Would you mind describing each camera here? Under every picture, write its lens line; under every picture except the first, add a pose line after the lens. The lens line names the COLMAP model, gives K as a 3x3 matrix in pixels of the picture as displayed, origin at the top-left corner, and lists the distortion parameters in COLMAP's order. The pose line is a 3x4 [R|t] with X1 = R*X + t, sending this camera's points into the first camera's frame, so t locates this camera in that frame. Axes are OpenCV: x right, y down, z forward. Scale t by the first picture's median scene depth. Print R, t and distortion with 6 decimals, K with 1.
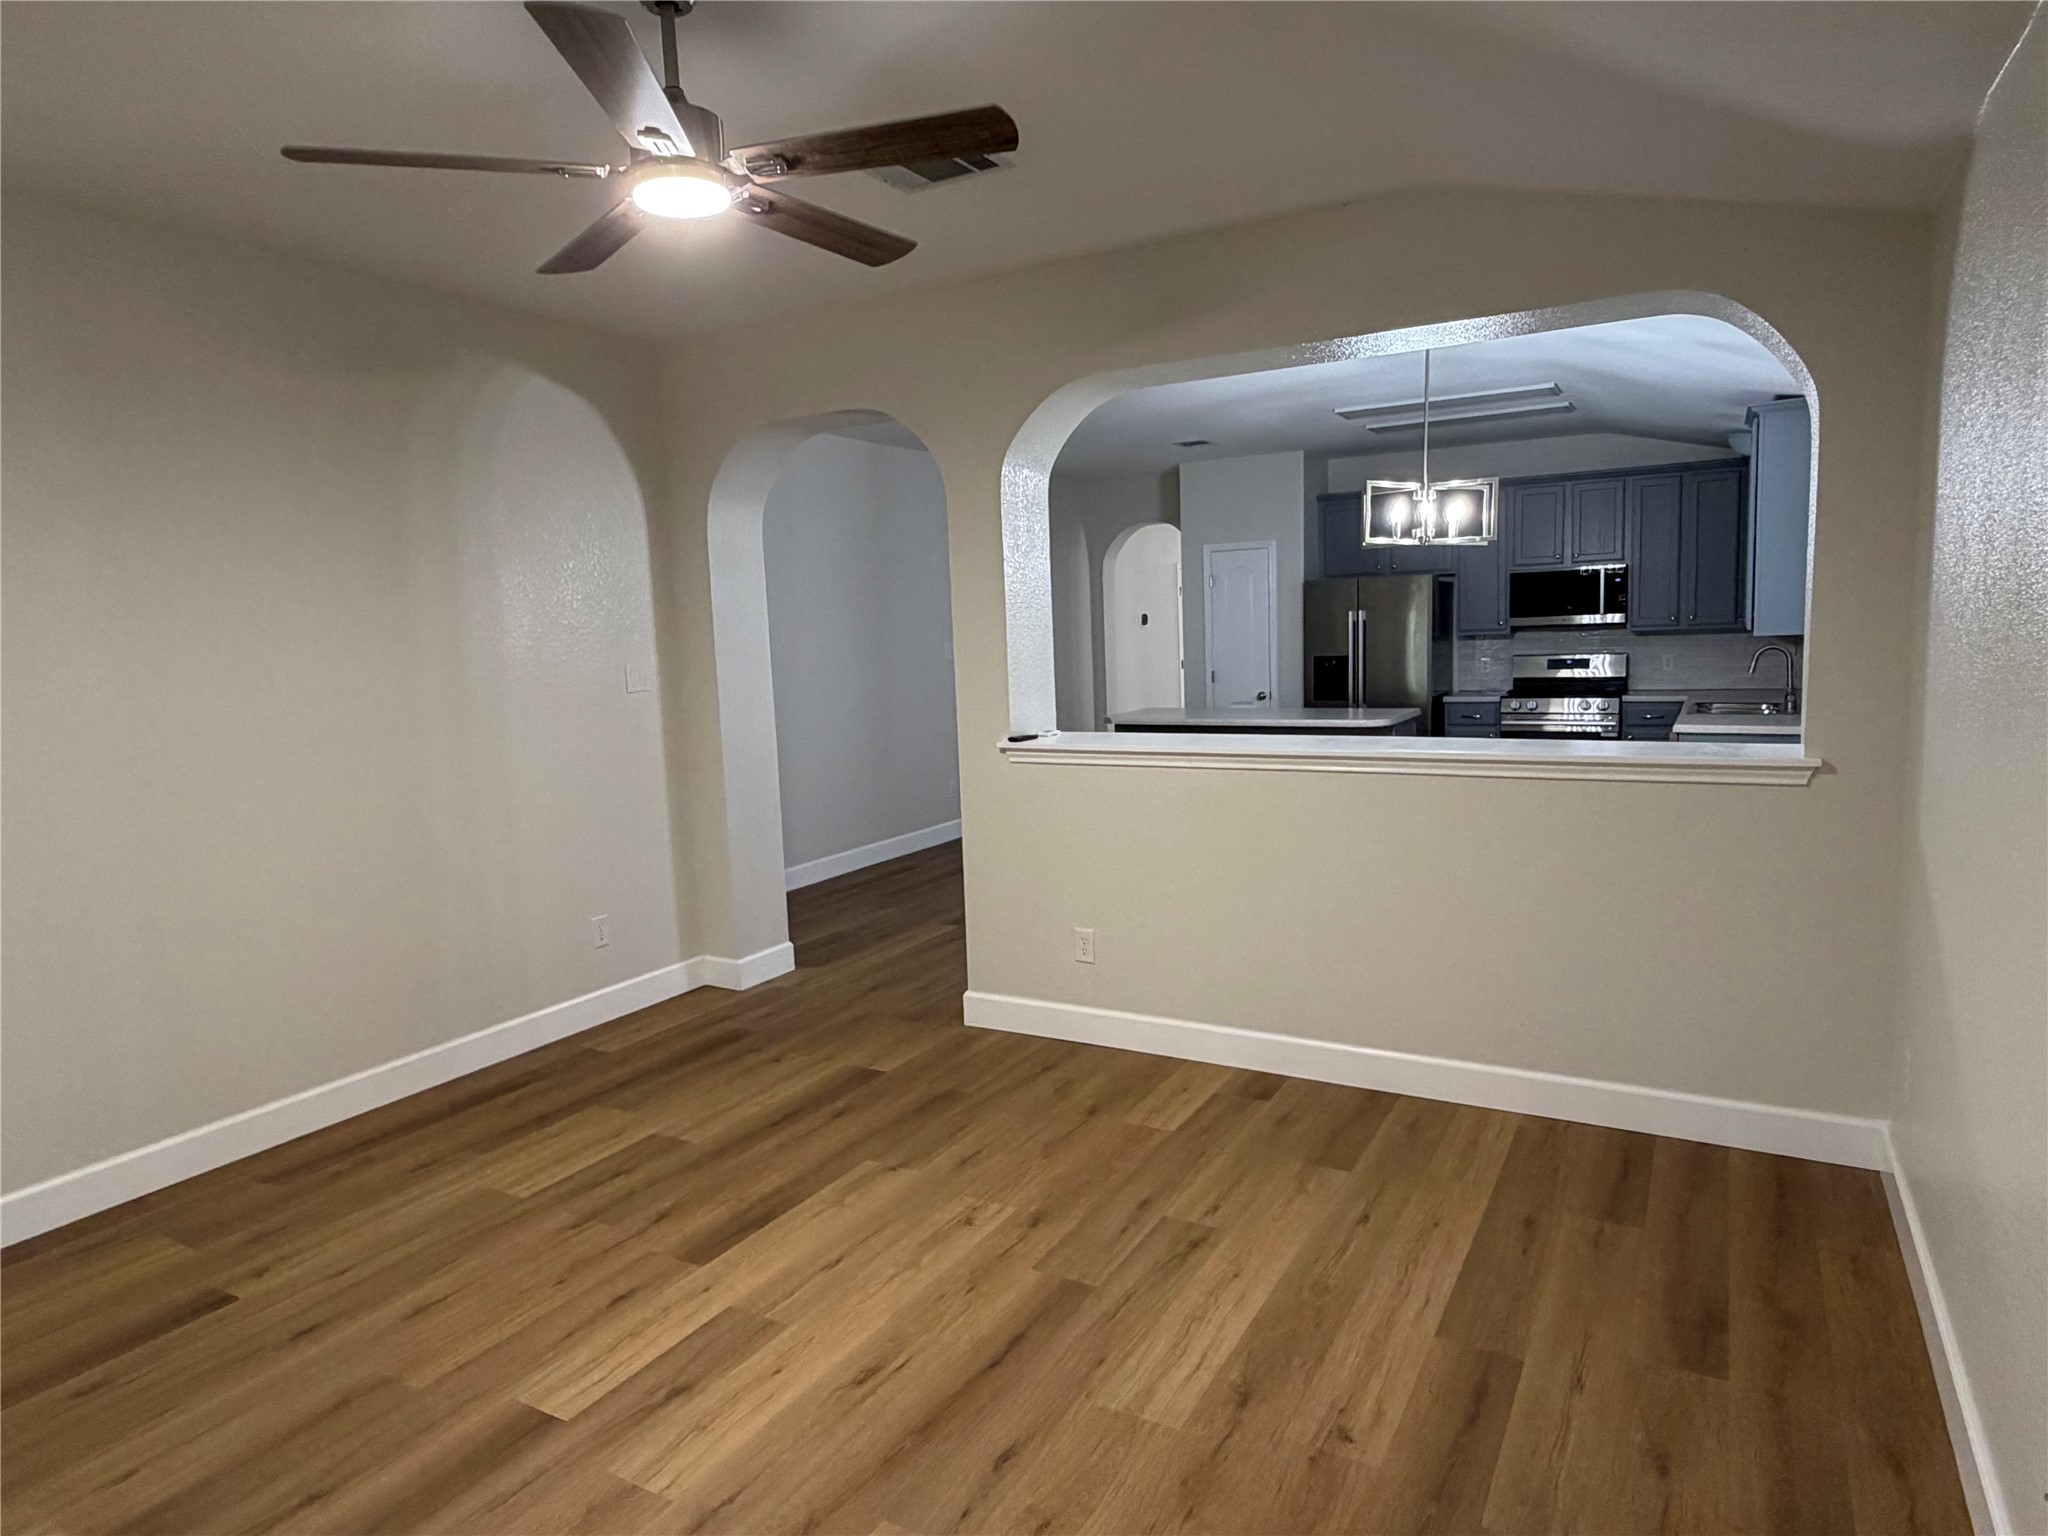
lens RADIAL K [[1197.6, 0, 1024.4], [0, 1197.6, 774.1], [0, 0, 1]] dist [-0.000684, -0.000499]
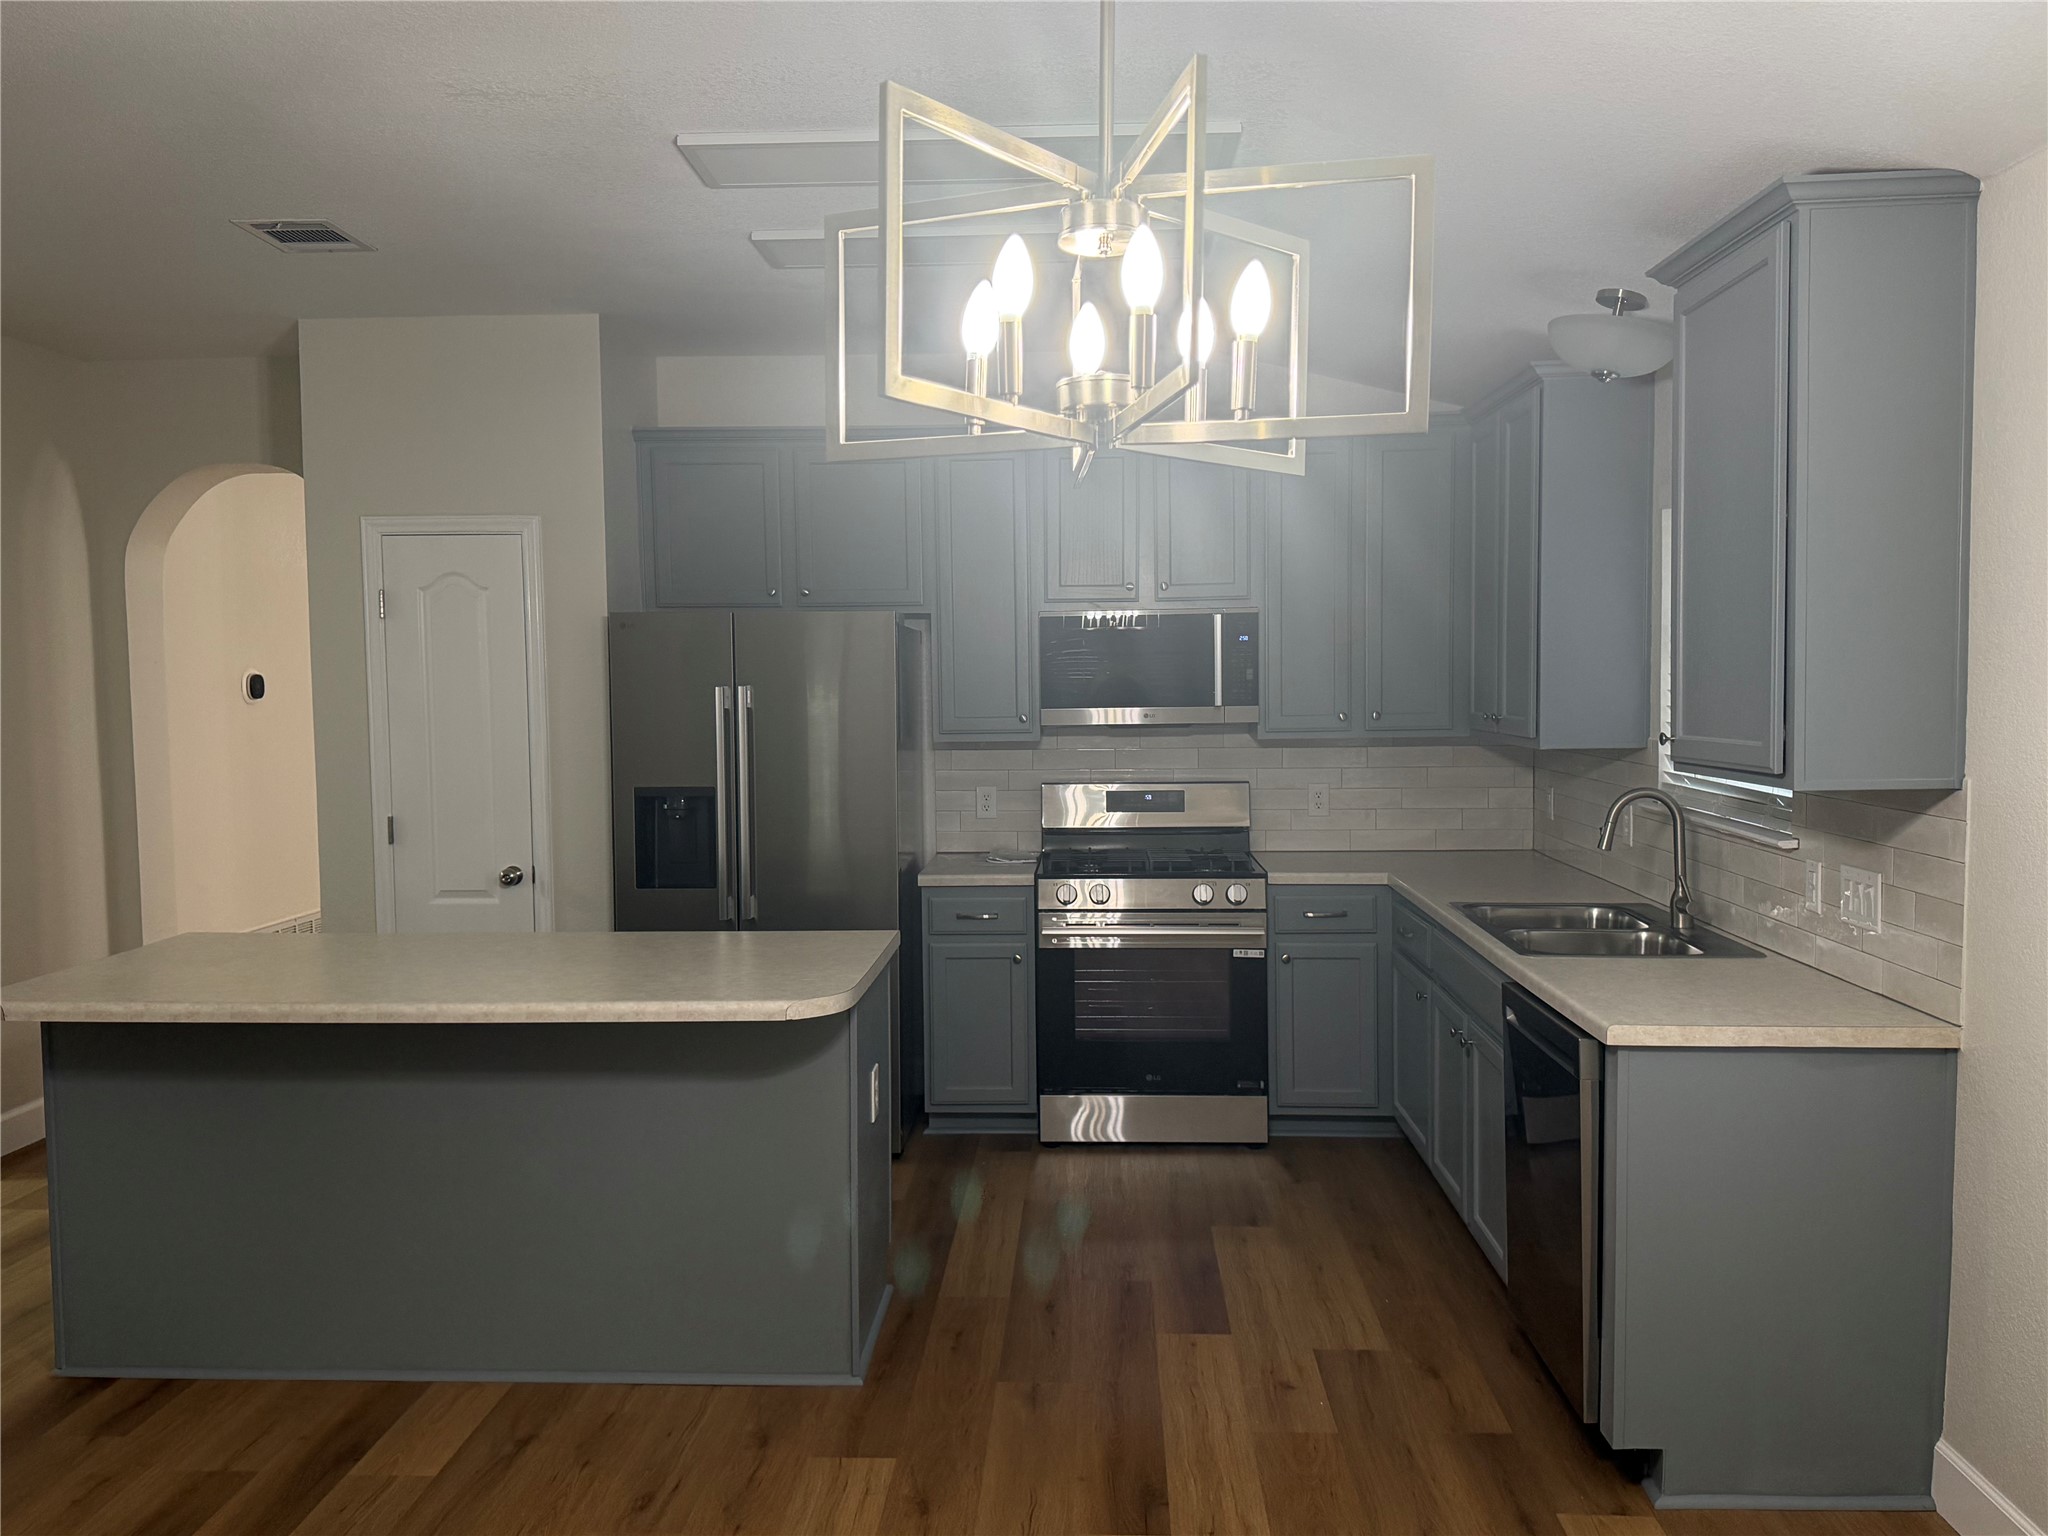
lens RADIAL K [[1599.3, 0, 1026.9], [0, 1599.3, 772.0], [0, 0, 1]] dist [0.085556, 0.001015]
pose [[0.887733, -0.001141, 0.460358, 0.102237], [0.034894, 0.997287, -0.064817, -0.062527], [-0.459035, 0.073603, 0.885364, 0.428713]]
